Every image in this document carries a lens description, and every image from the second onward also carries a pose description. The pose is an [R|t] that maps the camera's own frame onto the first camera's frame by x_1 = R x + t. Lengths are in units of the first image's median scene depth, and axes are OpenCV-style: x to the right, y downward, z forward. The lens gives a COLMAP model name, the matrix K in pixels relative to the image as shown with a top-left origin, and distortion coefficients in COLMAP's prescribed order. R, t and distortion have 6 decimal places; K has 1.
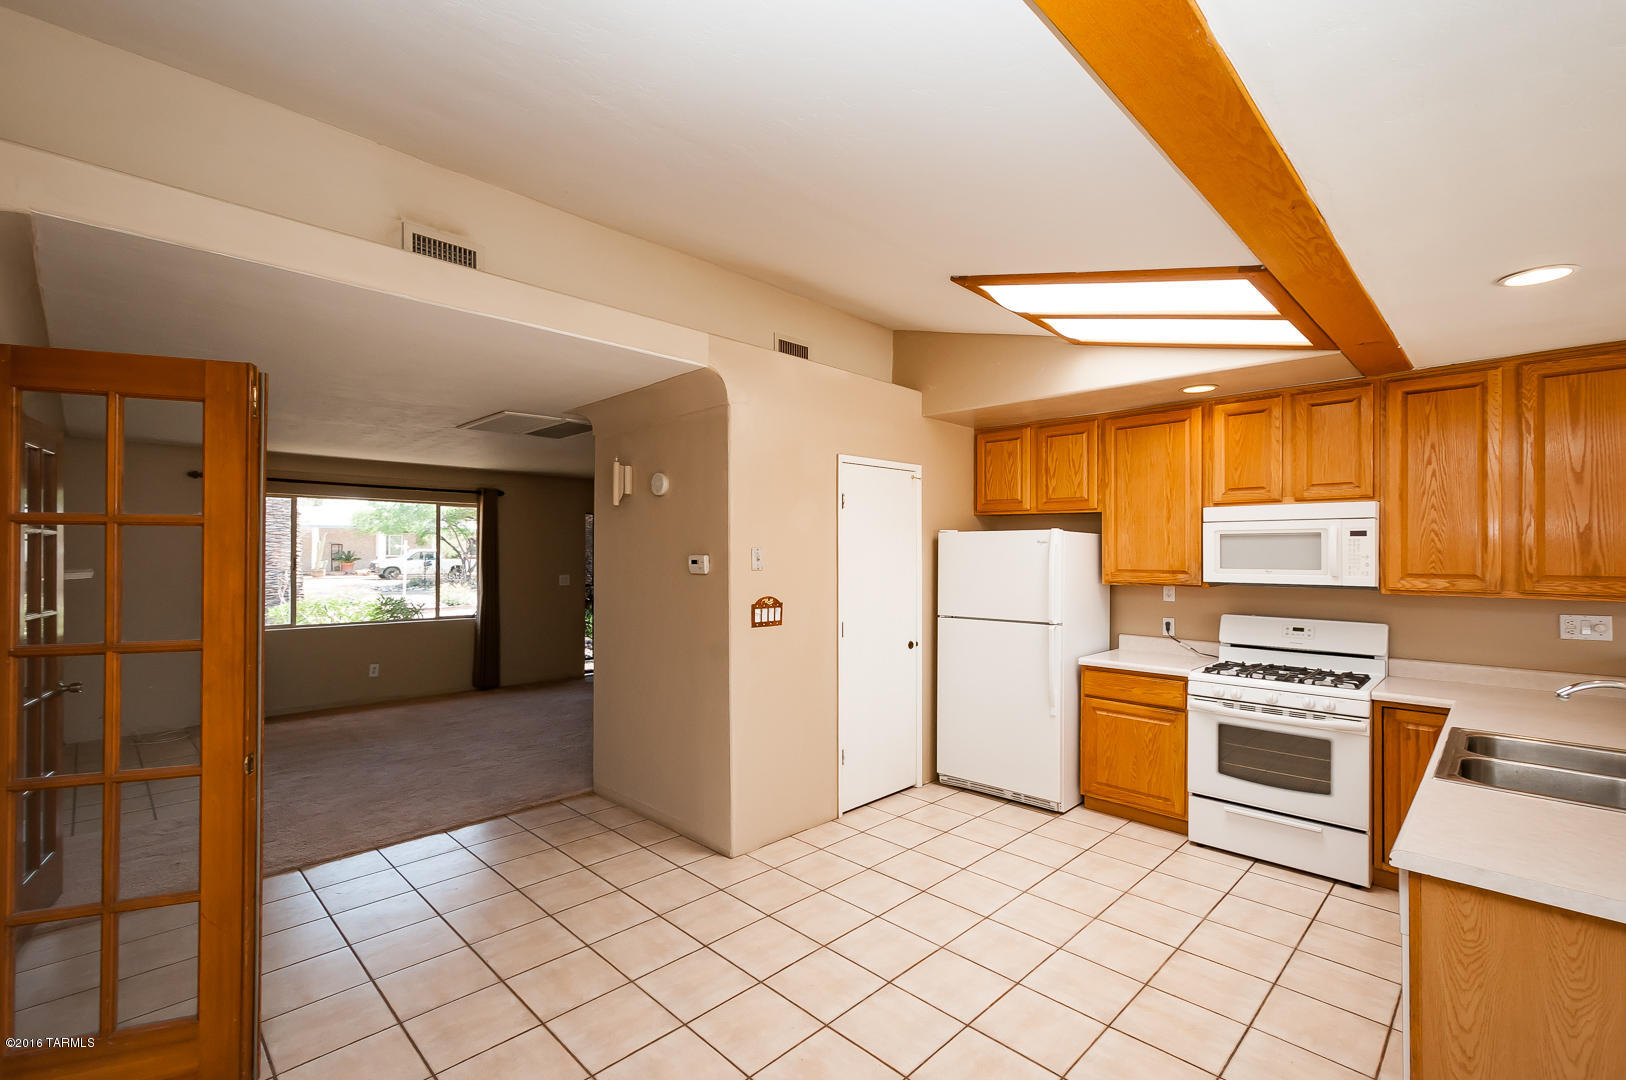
lens RADIAL K [[724.9, 0, 824.3], [0, 724.9, 552.7], [0, 0, 1]] dist [0.009333, -0.000014]
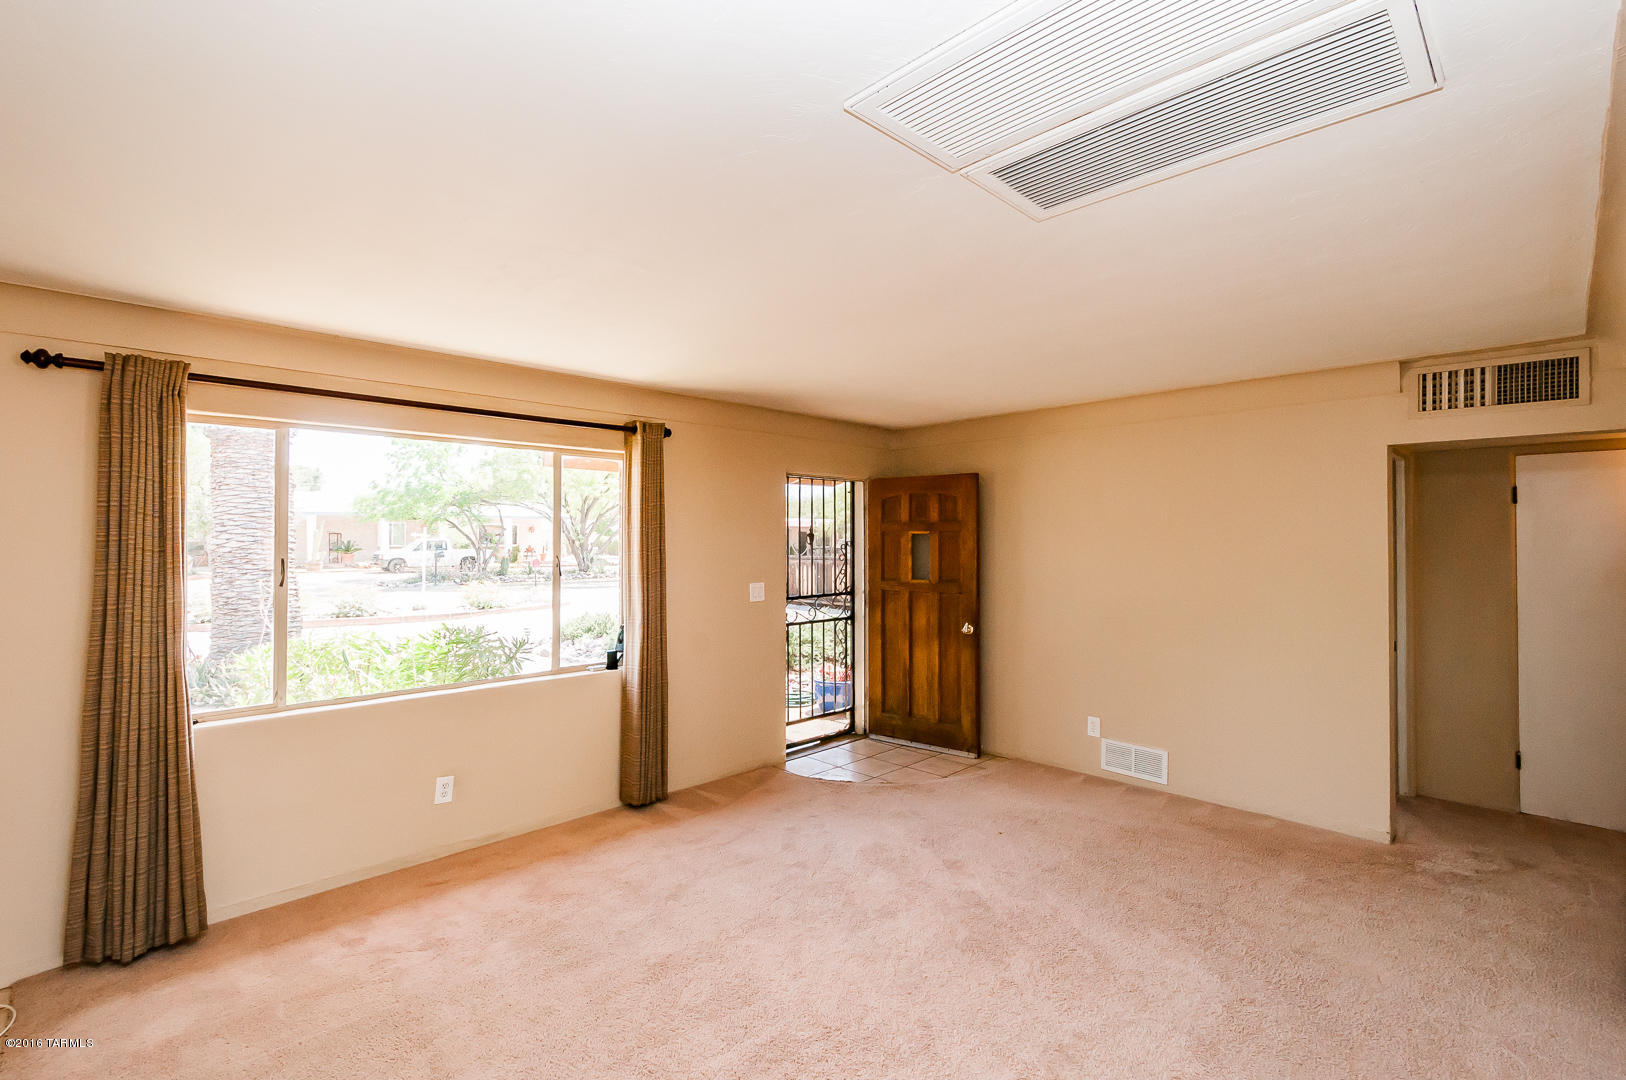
lens RADIAL K [[724.9, 0, 796.0], [0, 724.9, 530.4], [0, 0, 1]] dist [0.009333, -0.000014]
pose [[0.999787, -0.004808, -0.020057, -0.102356], [0.004552, 0.999908, -0.012788, -0.000984], [0.020117, 0.012694, 0.999717, 0.142033]]
